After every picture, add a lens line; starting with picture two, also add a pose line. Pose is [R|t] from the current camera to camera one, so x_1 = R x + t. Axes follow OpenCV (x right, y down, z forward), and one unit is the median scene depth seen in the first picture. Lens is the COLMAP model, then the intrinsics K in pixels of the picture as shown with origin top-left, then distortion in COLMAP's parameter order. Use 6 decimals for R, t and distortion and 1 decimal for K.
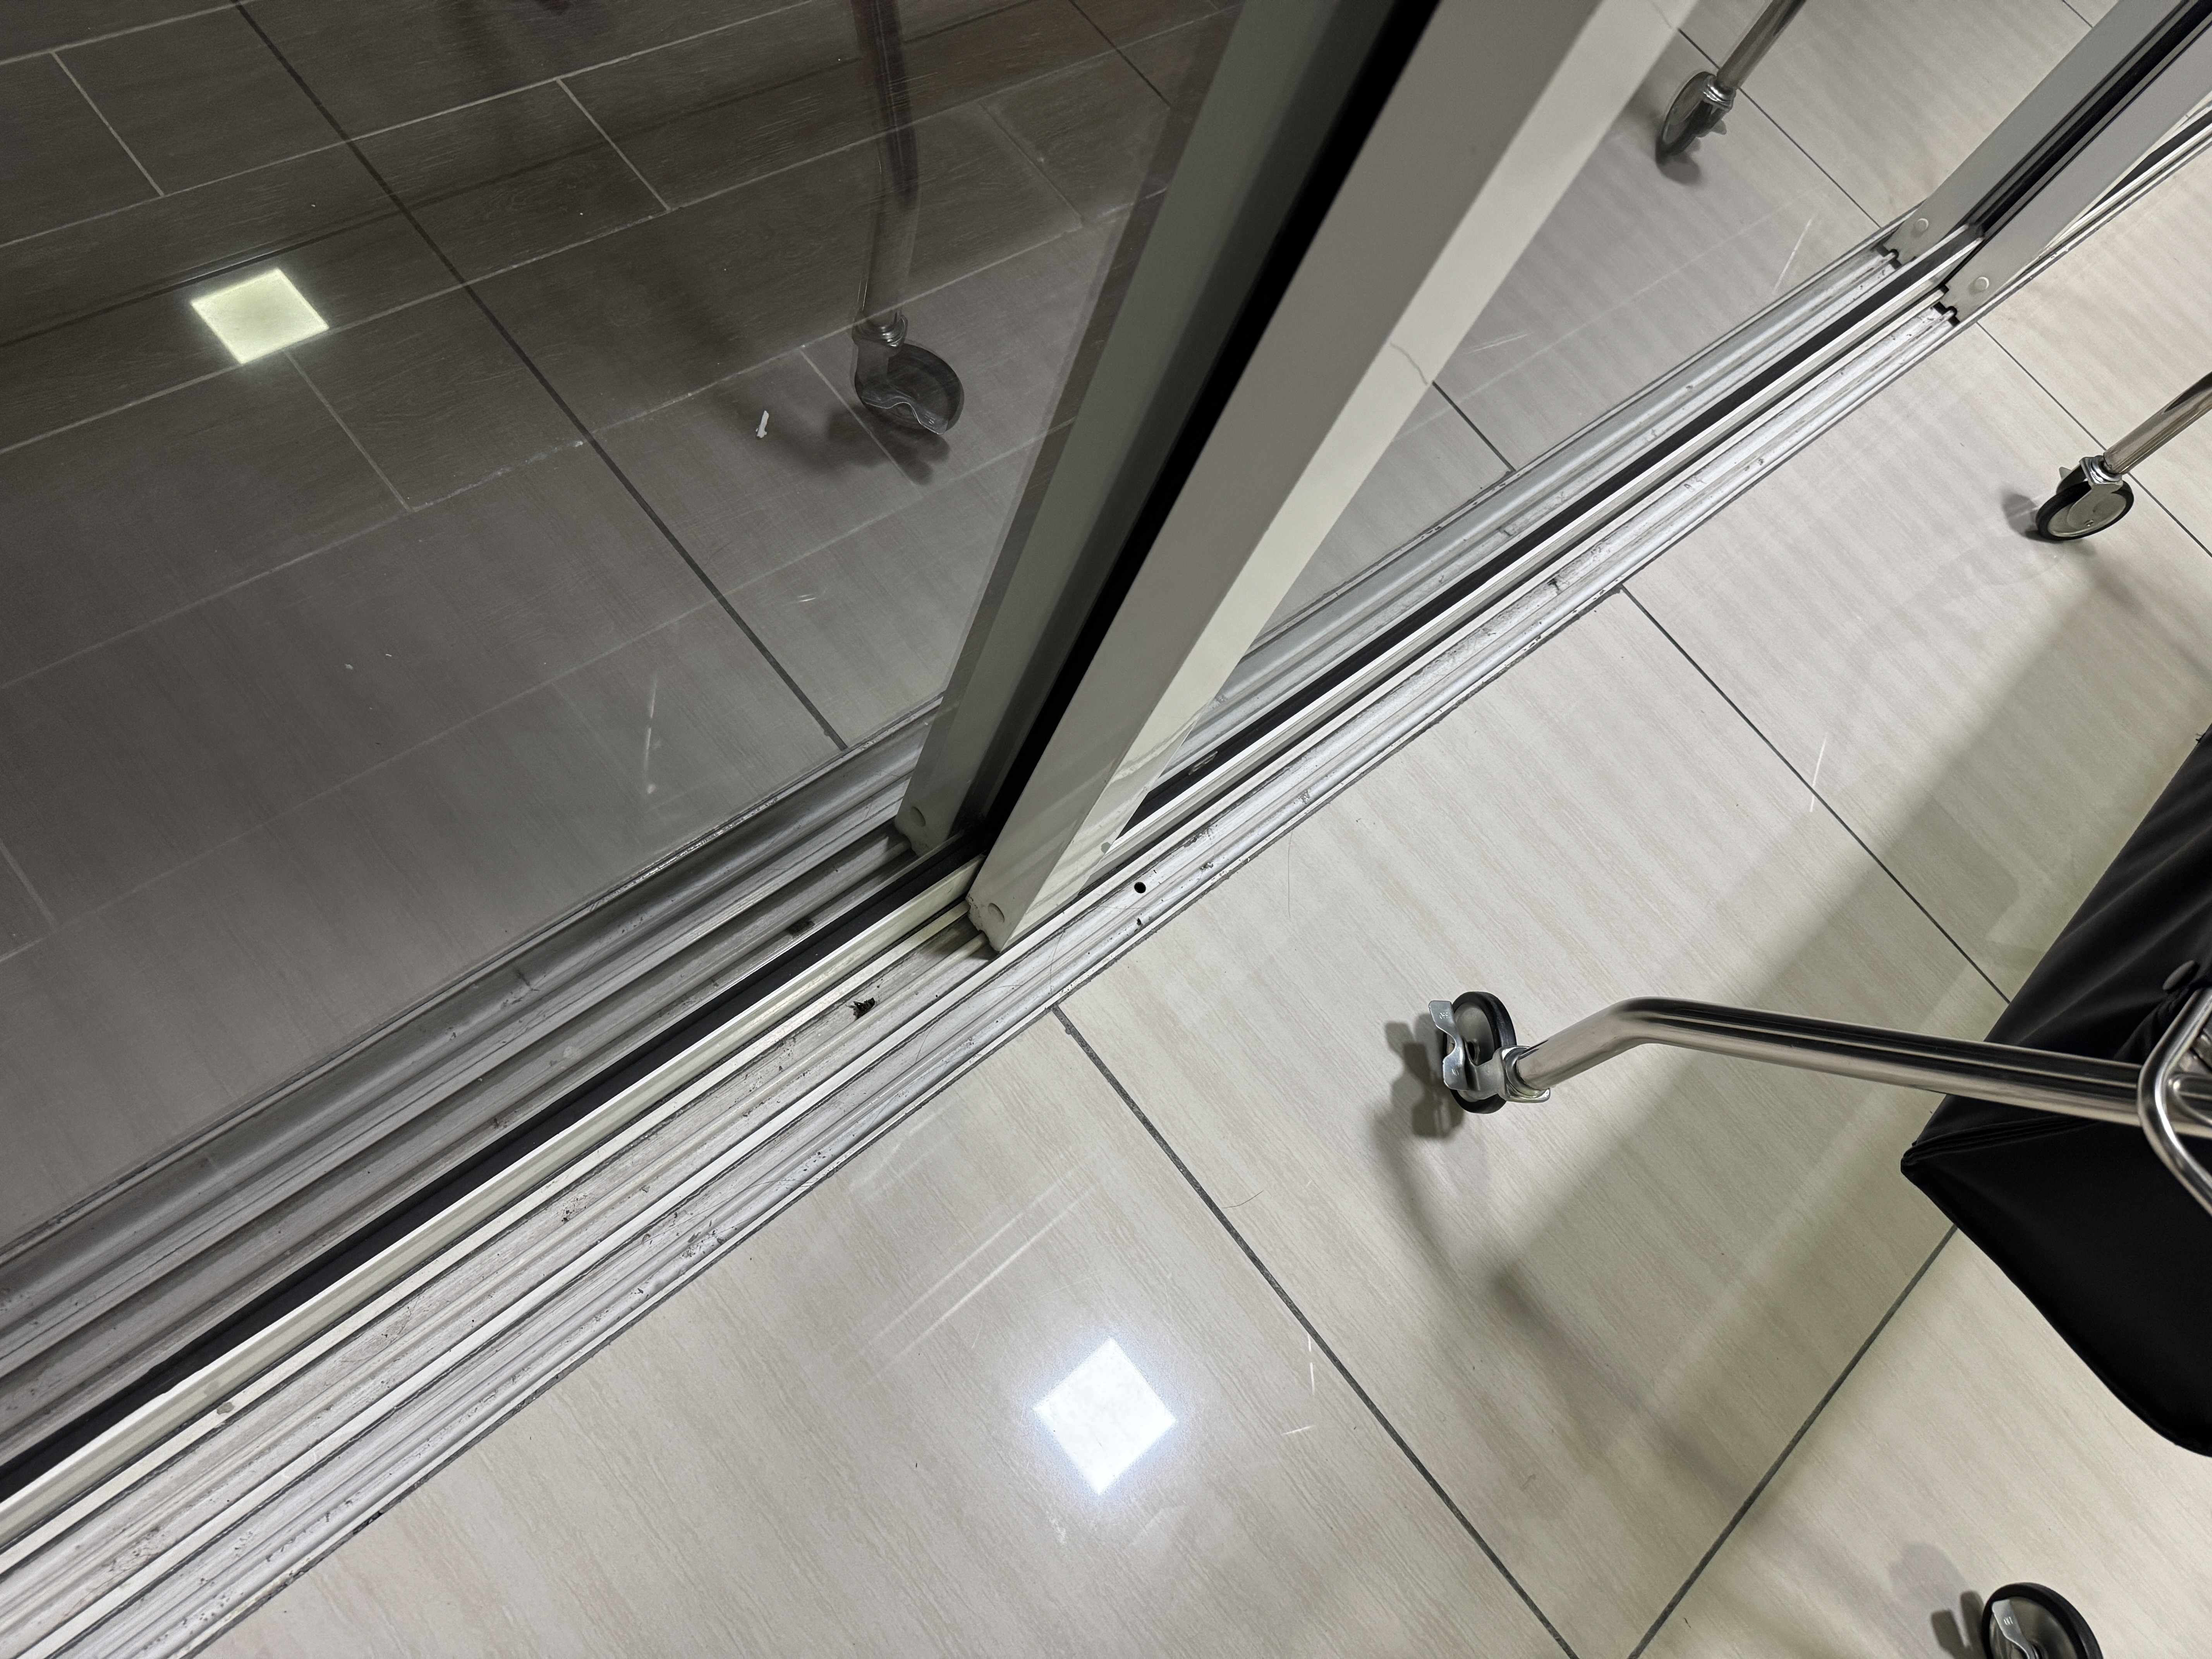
lens RADIAL K [[1551.7, 0, 1111.4], [0, 1551.7, 833.8], [0, 0, 1]] dist [-0.009535, -0.007758]
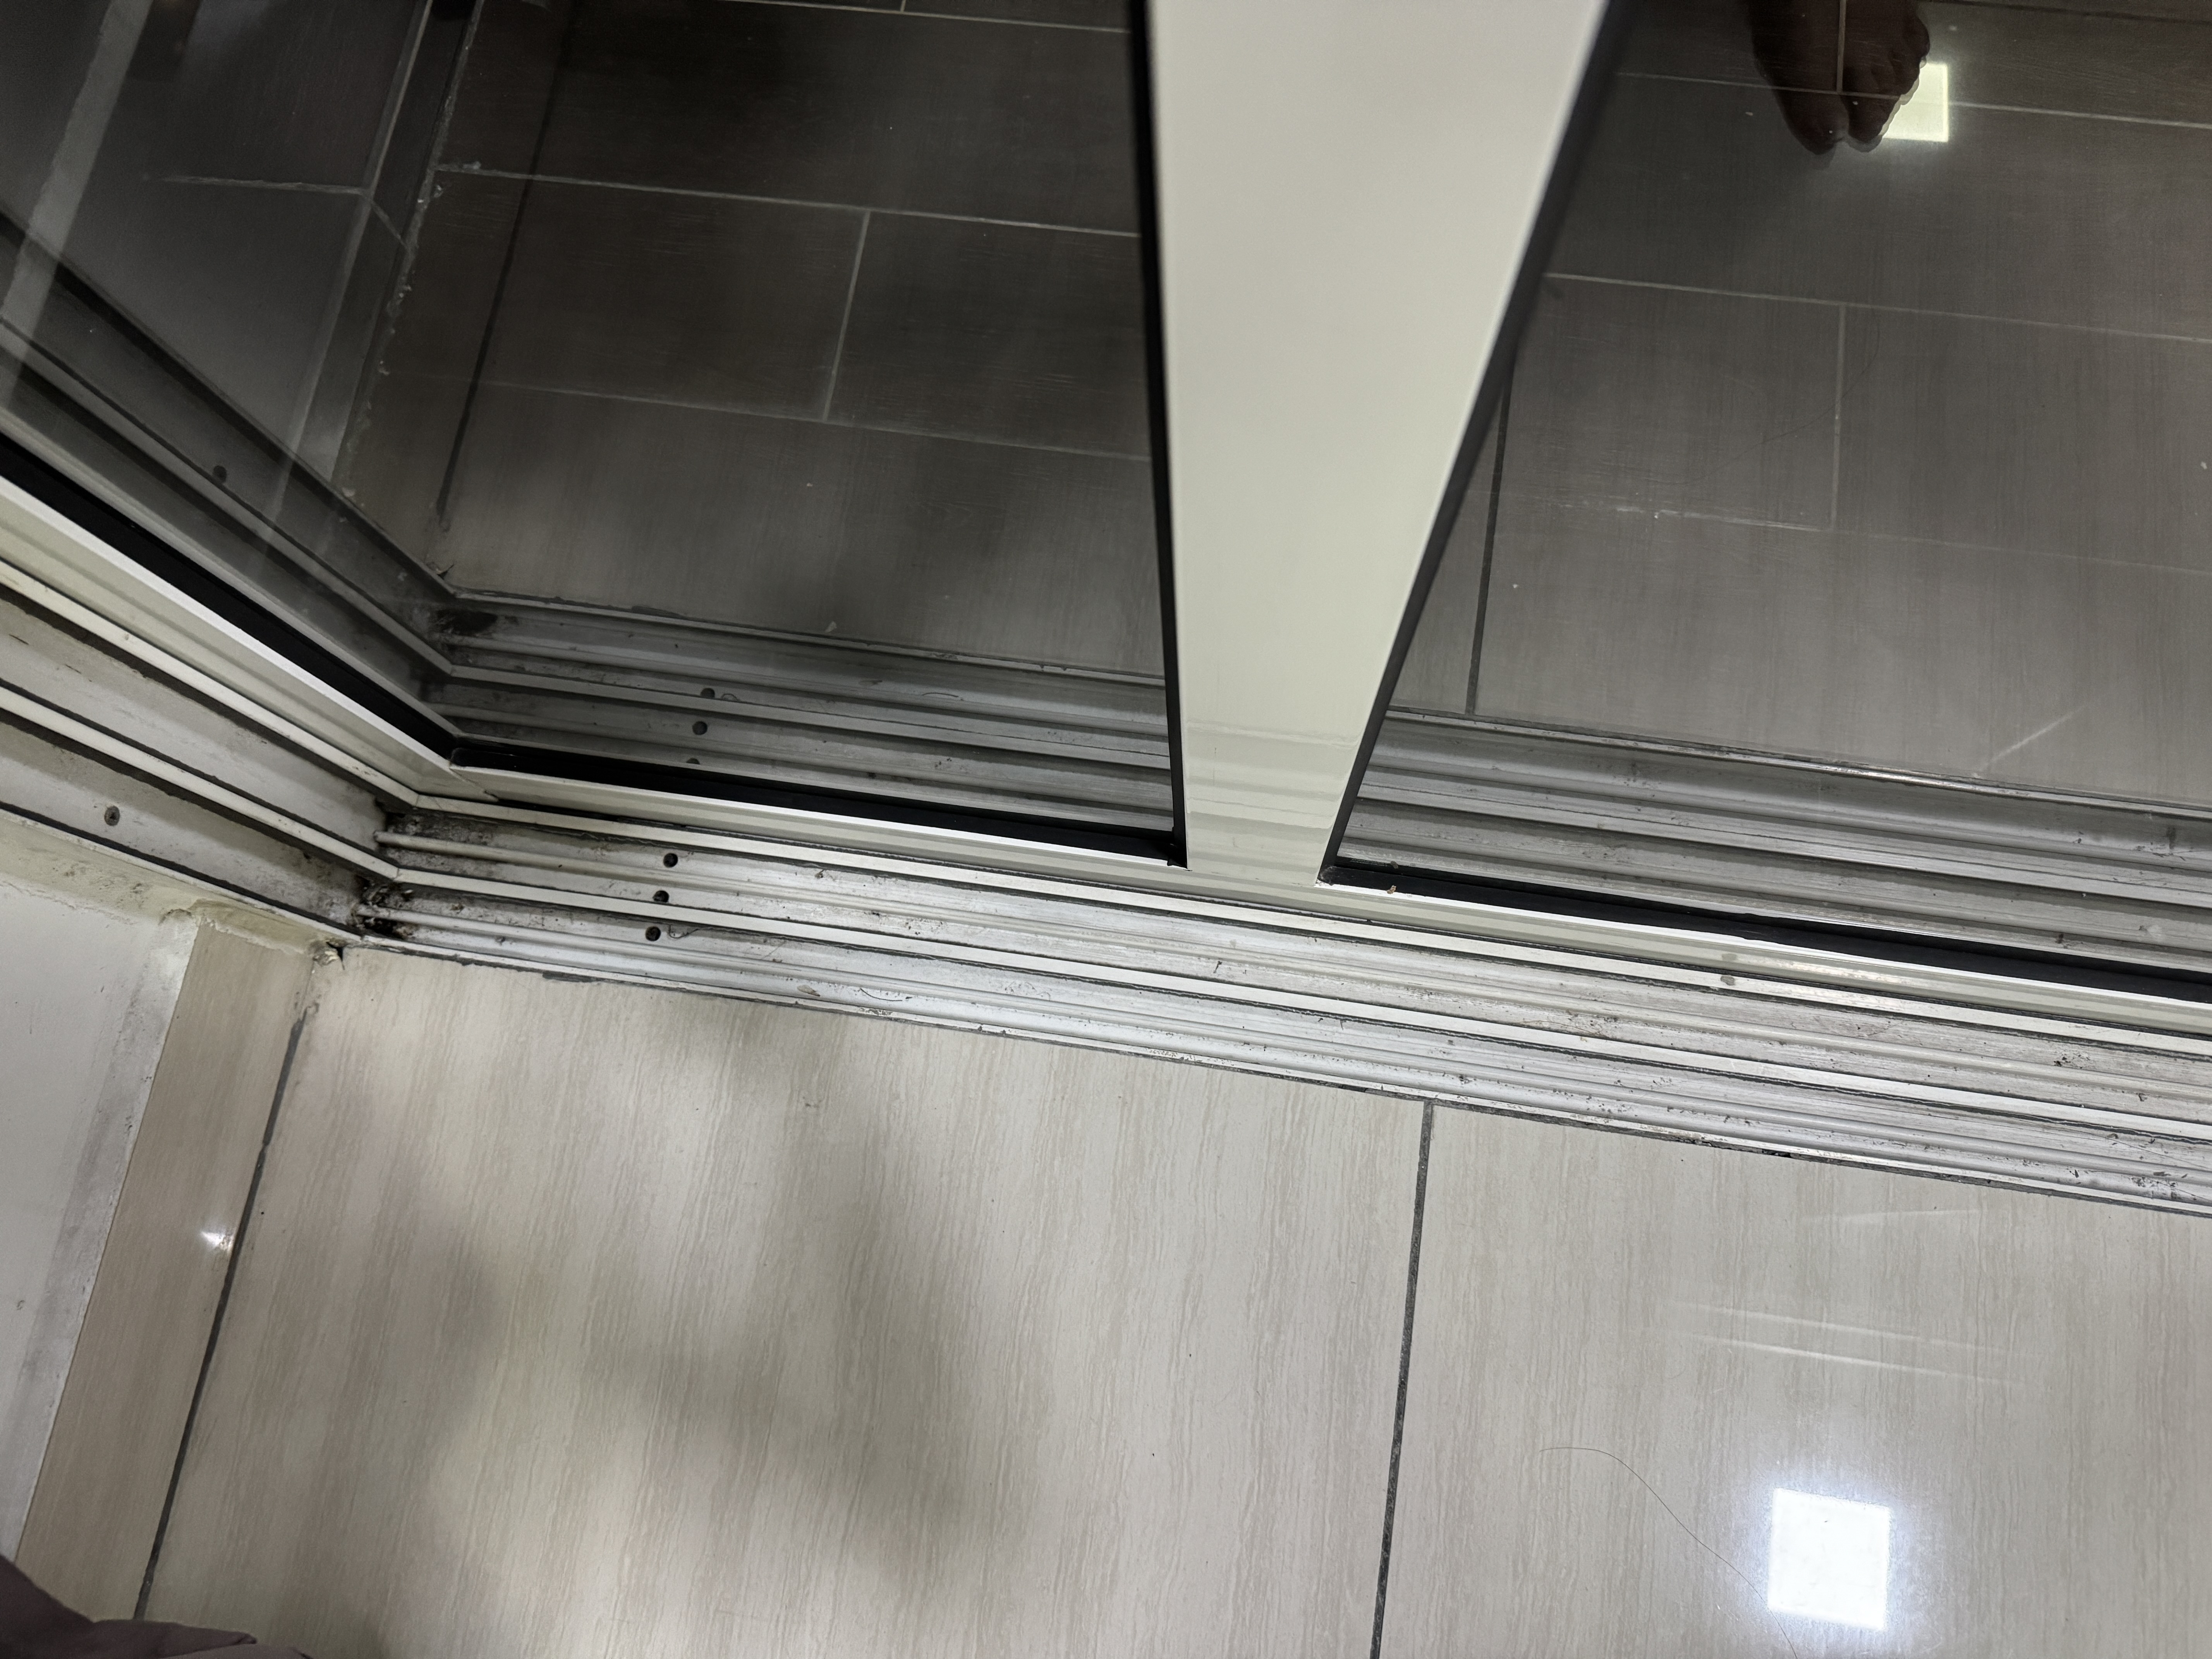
lens RADIAL K [[1551.7, 0, 1110.7], [0, 1551.7, 826.0], [0, 0, 1]] dist [-0.009535, -0.007758]
pose [[0.589578, 0.626740, -0.509505, -0.323684], [-0.579372, 0.767670, 0.273883, 0.228714], [0.562785, 0.133718, 0.815716, -0.137602]]
